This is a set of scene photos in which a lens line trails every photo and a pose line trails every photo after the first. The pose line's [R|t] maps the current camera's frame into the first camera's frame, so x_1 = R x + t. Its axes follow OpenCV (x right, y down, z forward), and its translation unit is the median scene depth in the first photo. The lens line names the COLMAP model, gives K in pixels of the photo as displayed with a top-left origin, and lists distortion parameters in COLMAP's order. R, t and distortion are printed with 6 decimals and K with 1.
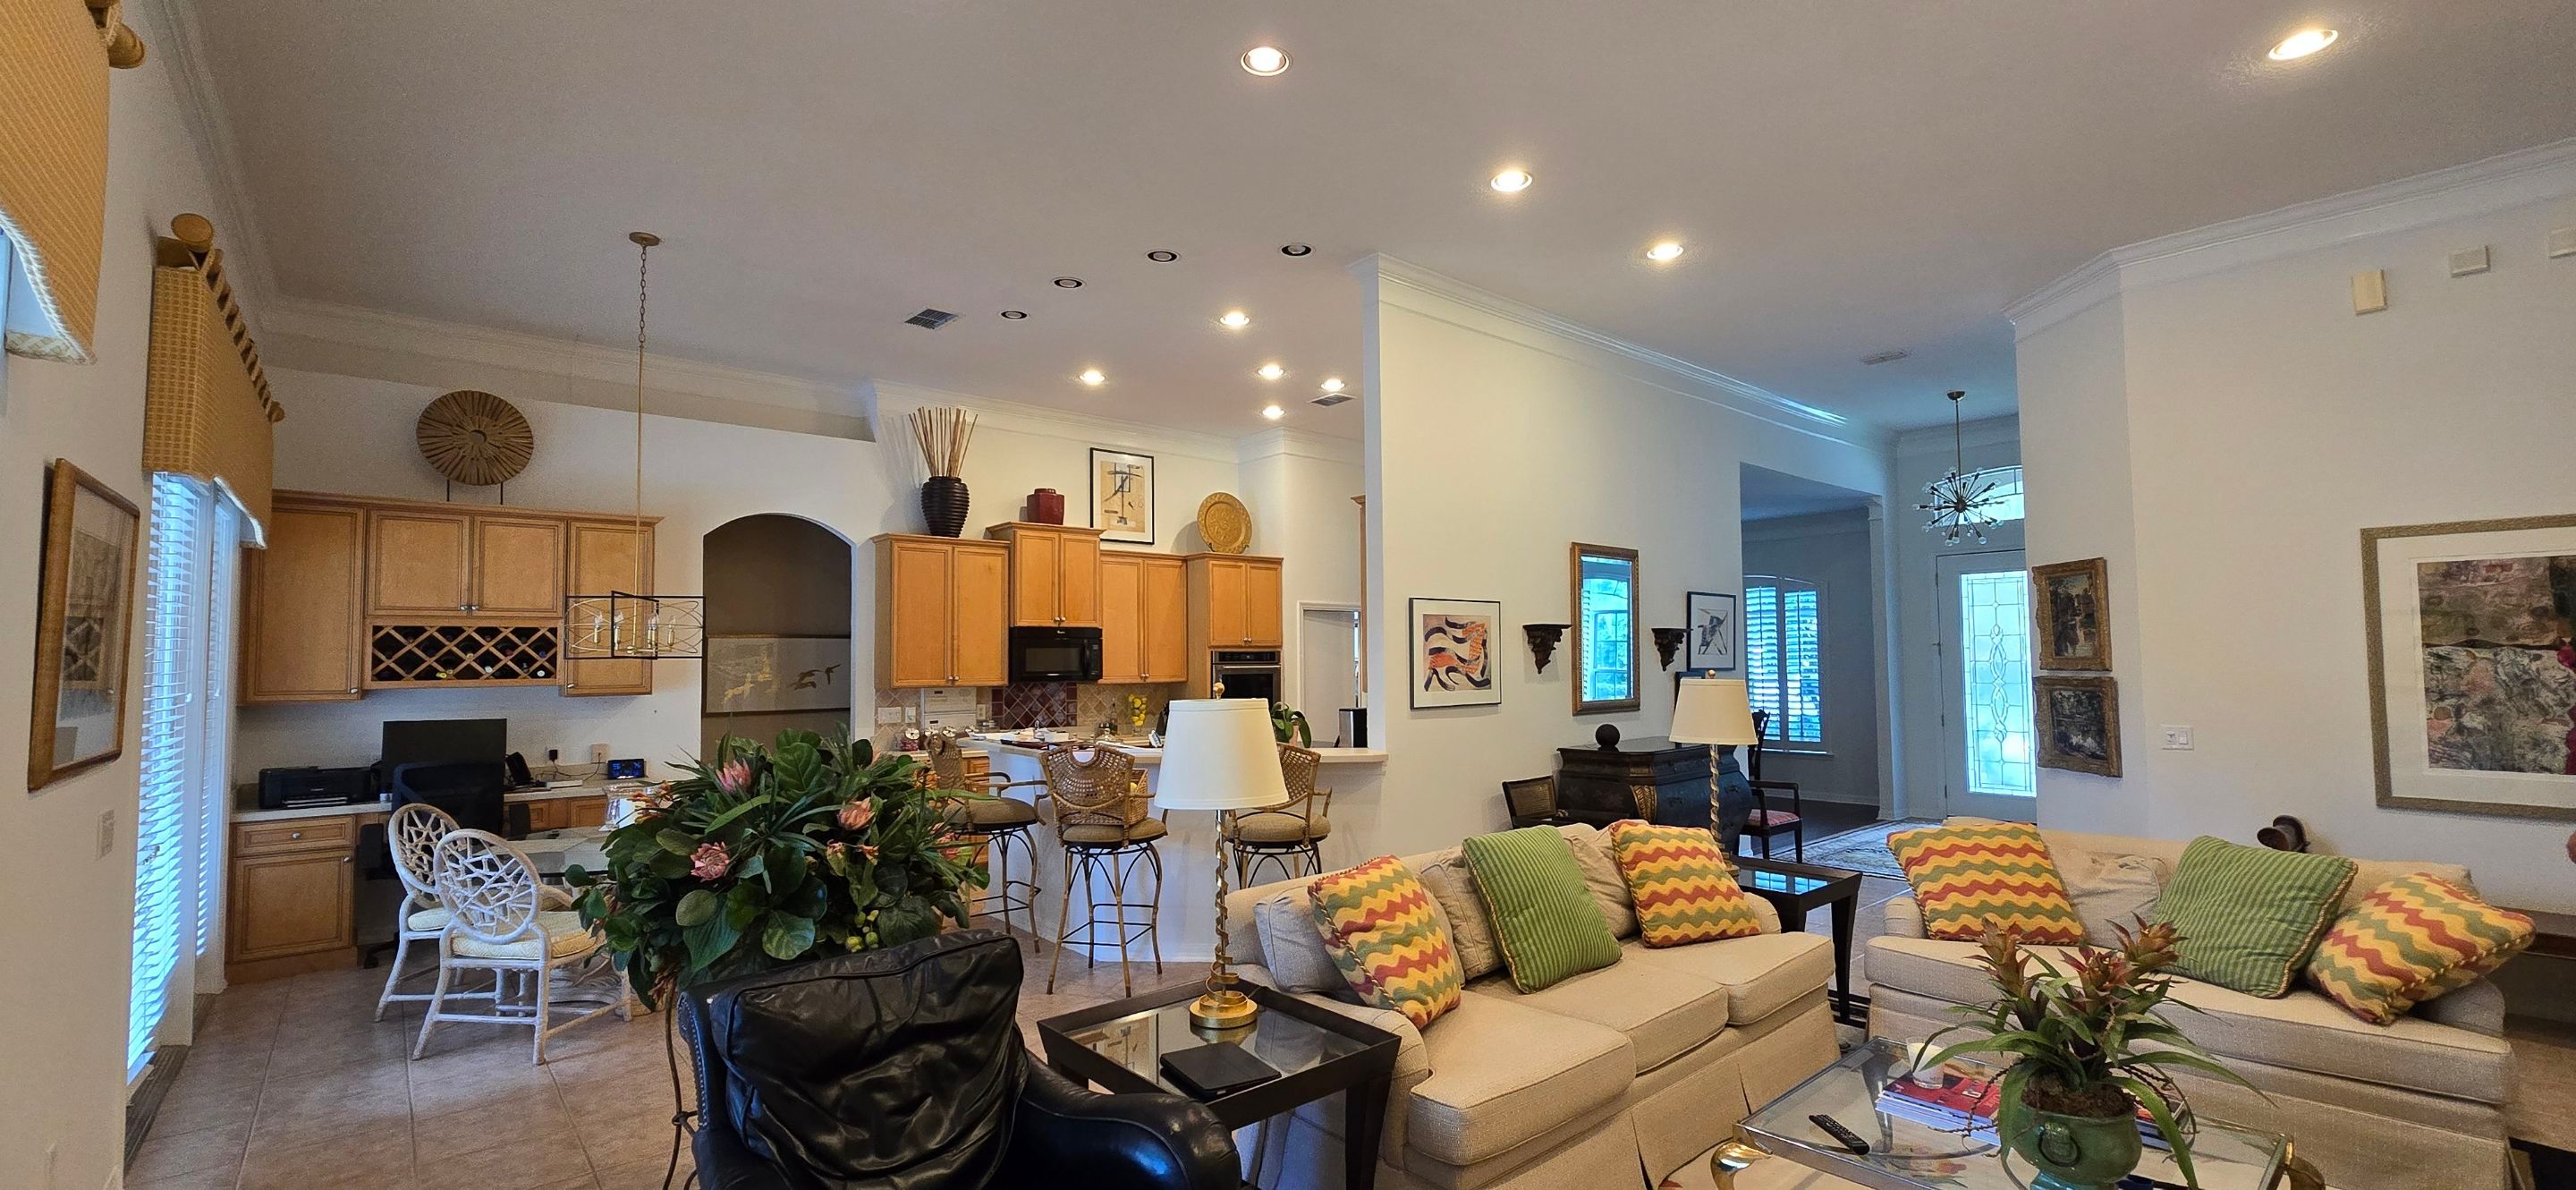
lens RADIAL K [[1049.0, 0, 1276.5], [0, 1049.0, 600.6], [0, 0, 1]] dist [0.001947, 0.000595]
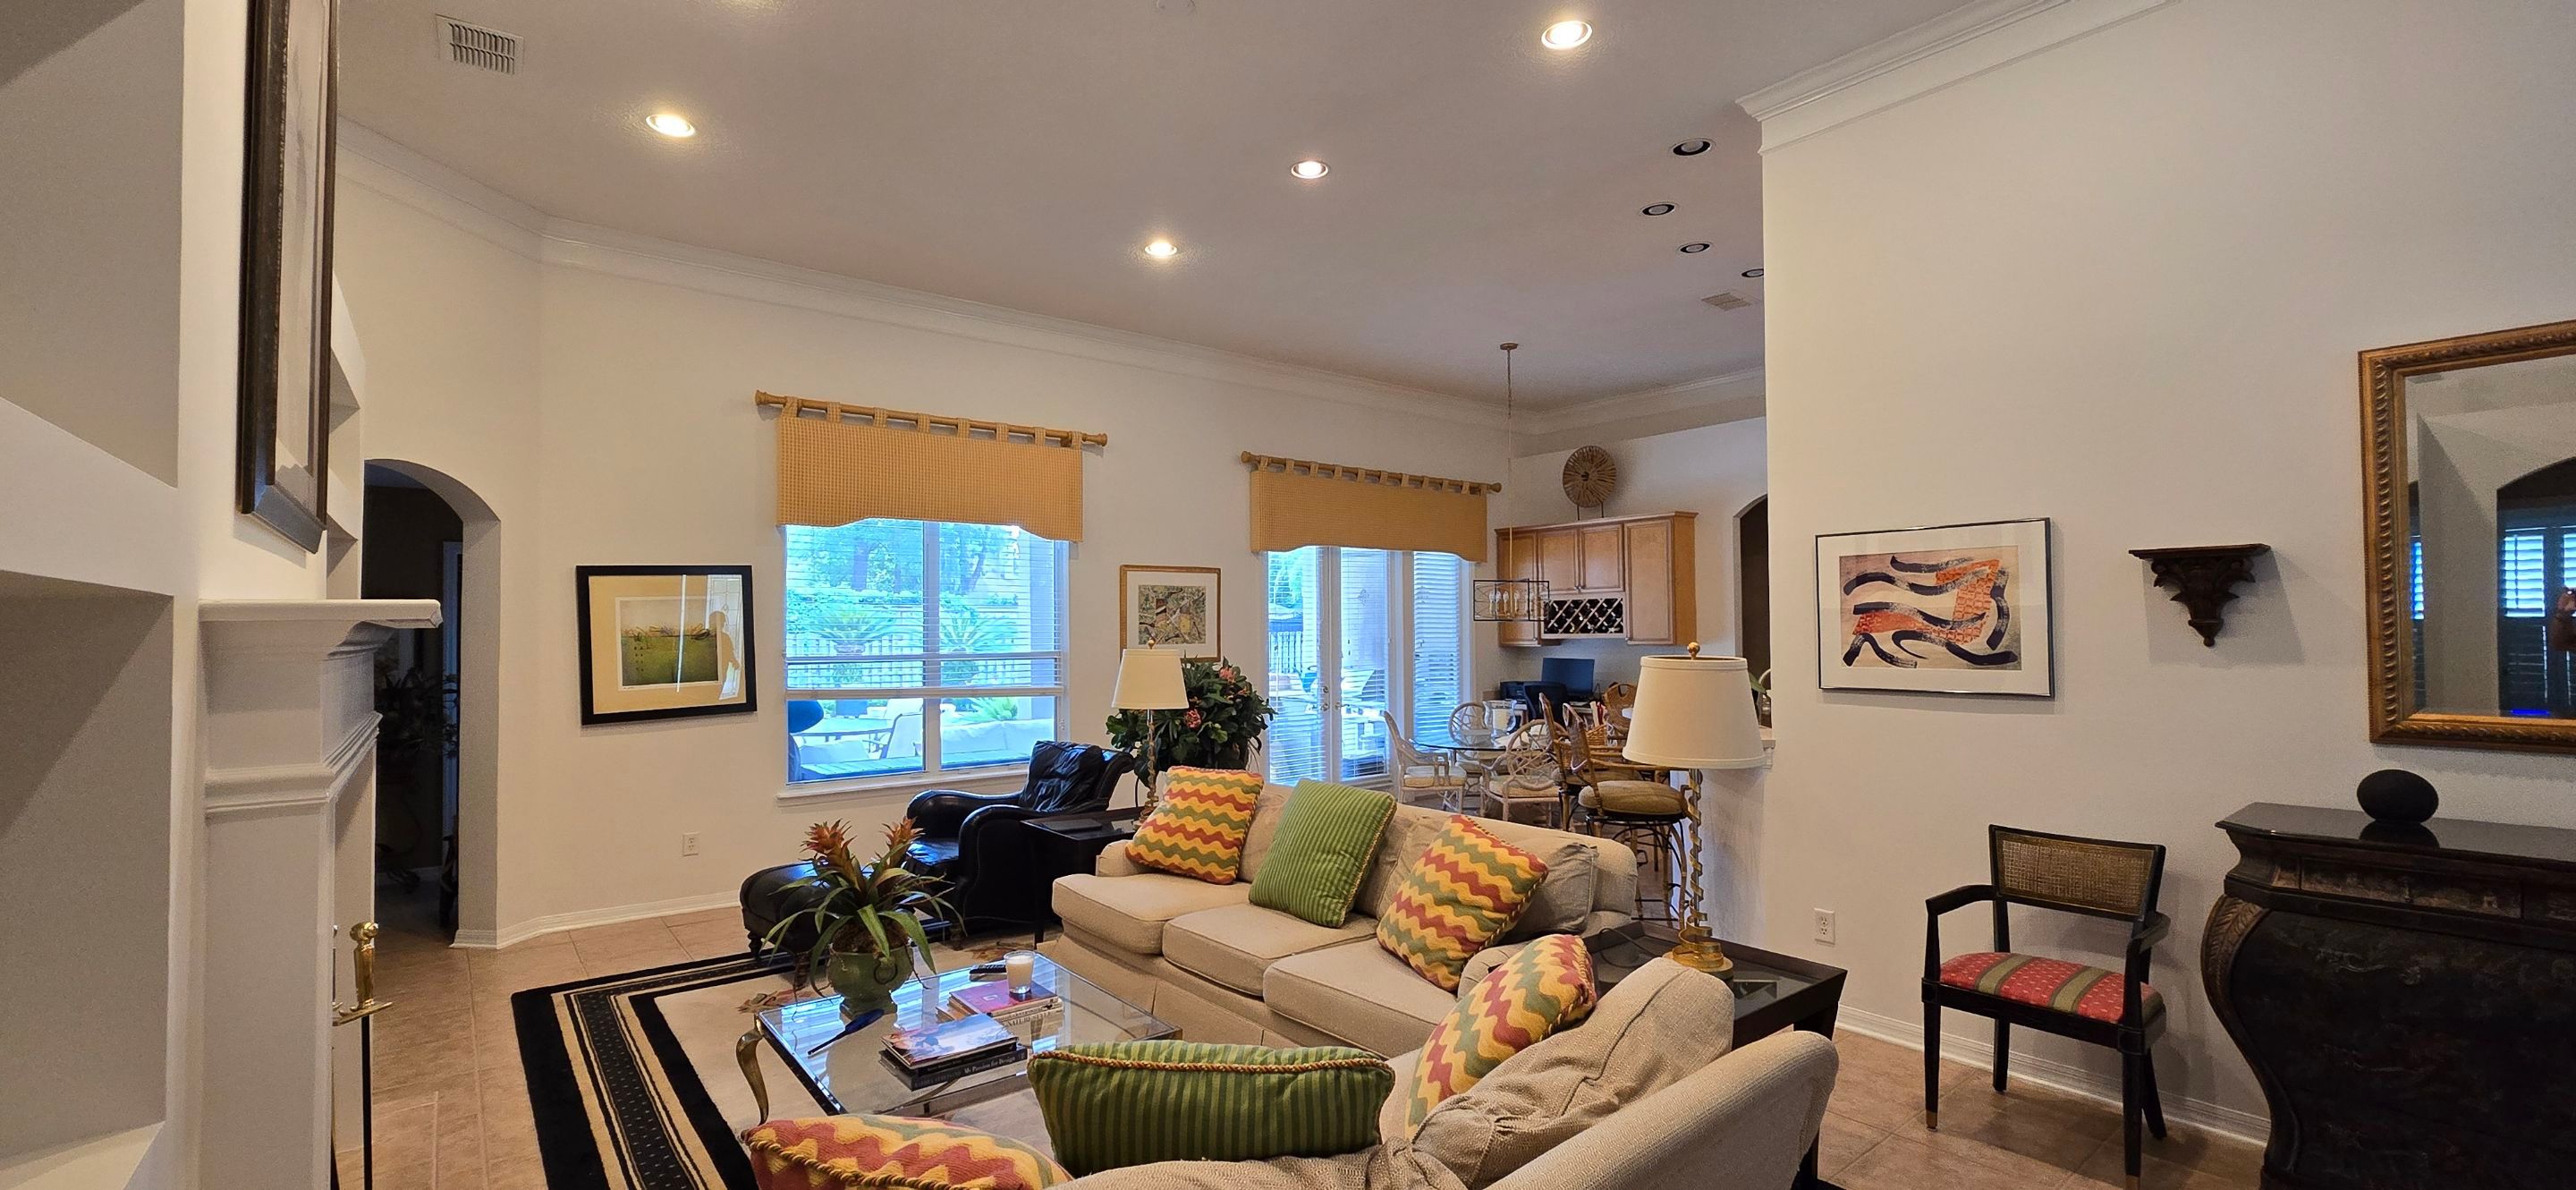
lens RADIAL K [[1049.0, 0, 1275.9], [0, 1049.0, 600.3], [0, 0, 1]] dist [0.001947, 0.000595]
pose [[-0.038660, -0.020261, -0.999047, 0.830854], [0.068748, 0.997372, -0.022887, 0.031202], [0.996885, -0.069567, -0.037166, 0.621915]]
